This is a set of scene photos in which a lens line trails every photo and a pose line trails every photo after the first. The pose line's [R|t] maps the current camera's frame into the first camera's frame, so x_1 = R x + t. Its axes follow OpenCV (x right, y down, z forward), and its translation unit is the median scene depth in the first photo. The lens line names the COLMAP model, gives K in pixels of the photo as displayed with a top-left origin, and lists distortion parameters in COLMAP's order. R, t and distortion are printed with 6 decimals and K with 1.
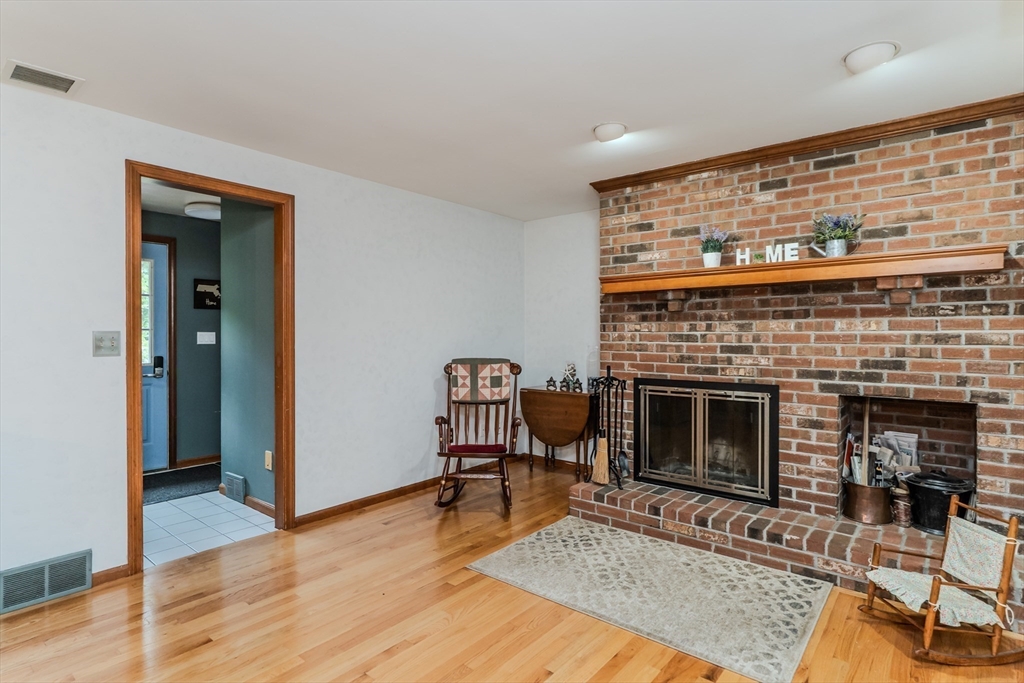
lens RADIAL K [[525.5, 0, 509.3], [0, 525.5, 337.5], [0, 0, 1]] dist [0.002379, 0.001426]
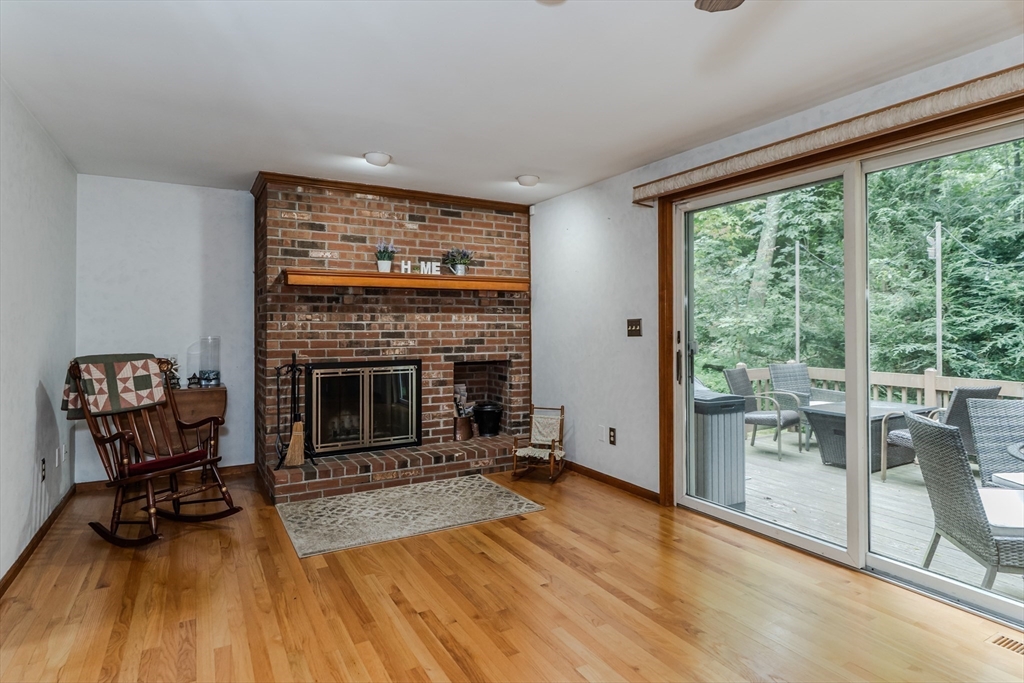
lens RADIAL K [[570.7, 0, 530.1], [0, 570.7, 315.3], [0, 0, 1]] dist [-0.000374, -0.000681]
pose [[0.337174, 0.014013, 0.941338, -0.844421], [0.004592, 0.999853, -0.016528, -0.001505], [-0.941431, 0.009895, 0.337060, 0.197247]]
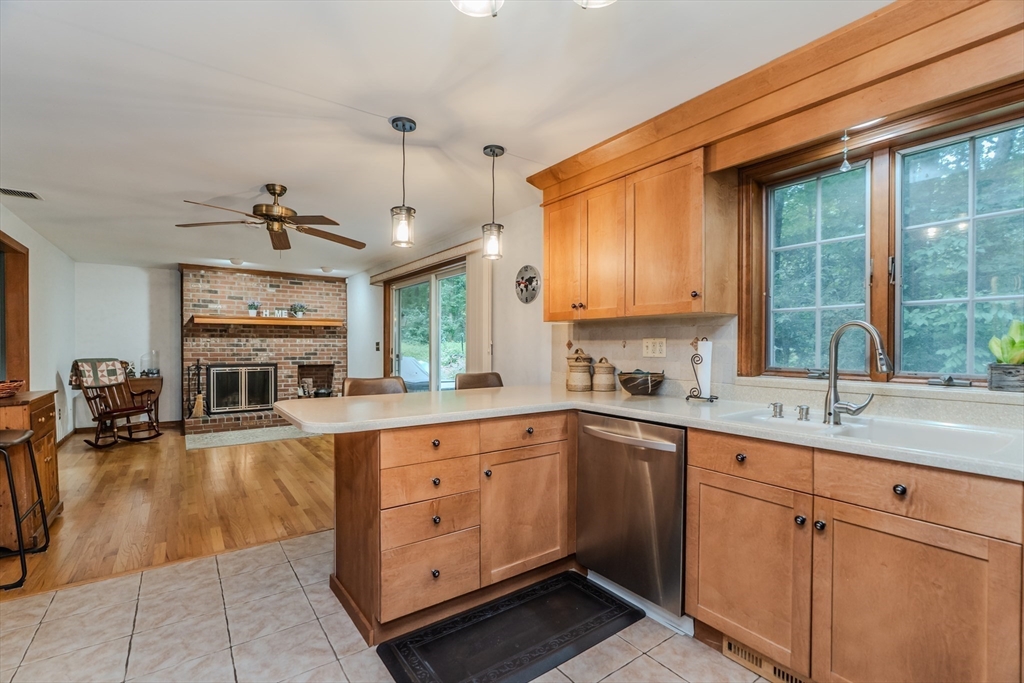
lens RADIAL K [[453.9, 0, 494.2], [0, 453.9, 346.9], [0, 0, 1]] dist [0.001753, 0.000394]
pose [[0.269501, -0.002734, 0.962996, -1.365526], [0.000726, 0.999996, 0.002635, 0.003825], [-0.963000, -0.000011, 0.269502, -0.645778]]
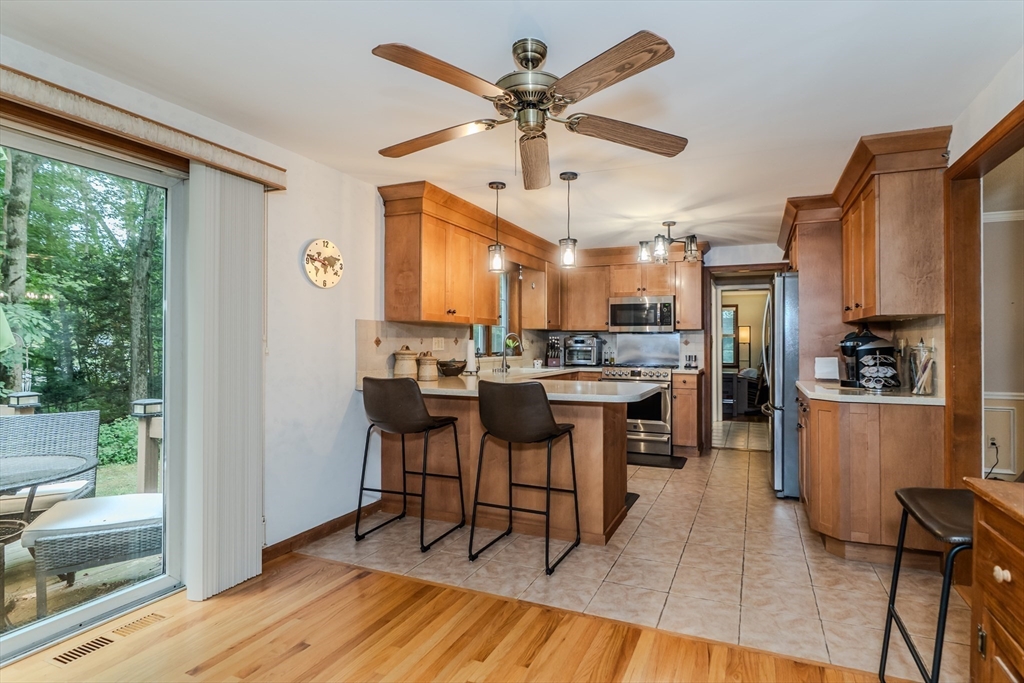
lens RADIAL K [[496.9, 0, 572.2], [0, 496.9, 338.9], [0, 0, 1]] dist [-0.000648, -0.000174]
pose [[-0.942908, -0.005236, -0.333012, -0.370220], [-0.004495, 0.999985, -0.002997, -0.003426], [0.333023, -0.001329, -0.942918, 0.666082]]
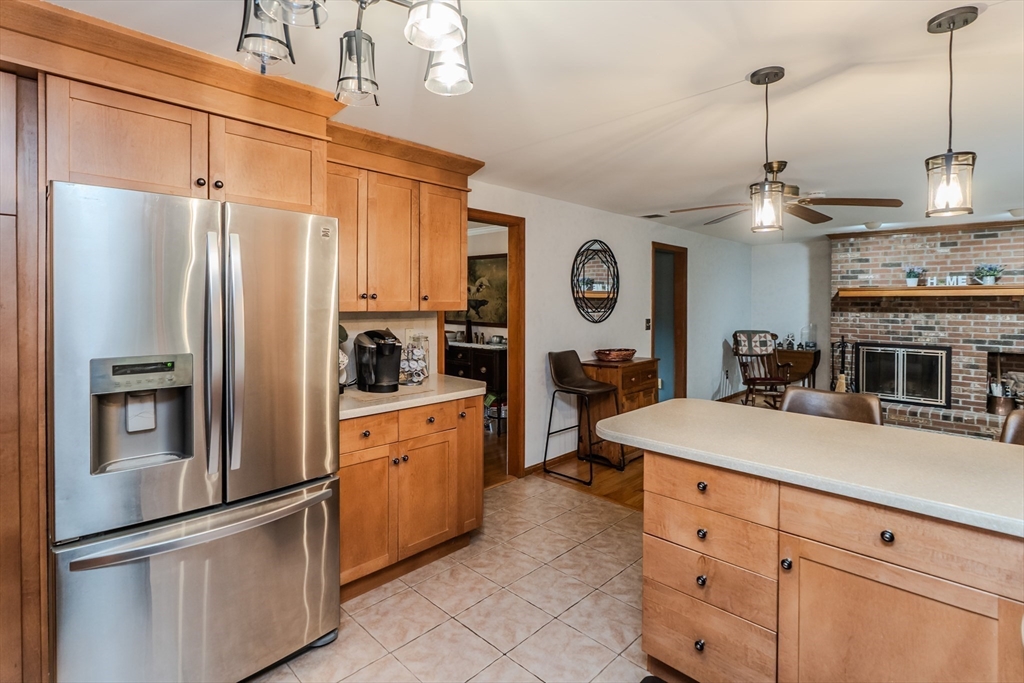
lens RADIAL K [[493.4, 0, 514.2], [0, 493.4, 305.2], [0, 0, 1]] dist [0.002224, 0.001185]
pose [[0.997397, 0.005543, -0.071885, -0.976873], [-0.005291, 0.999979, 0.003698, -0.062643], [0.071904, -0.003308, 0.997406, -0.951232]]
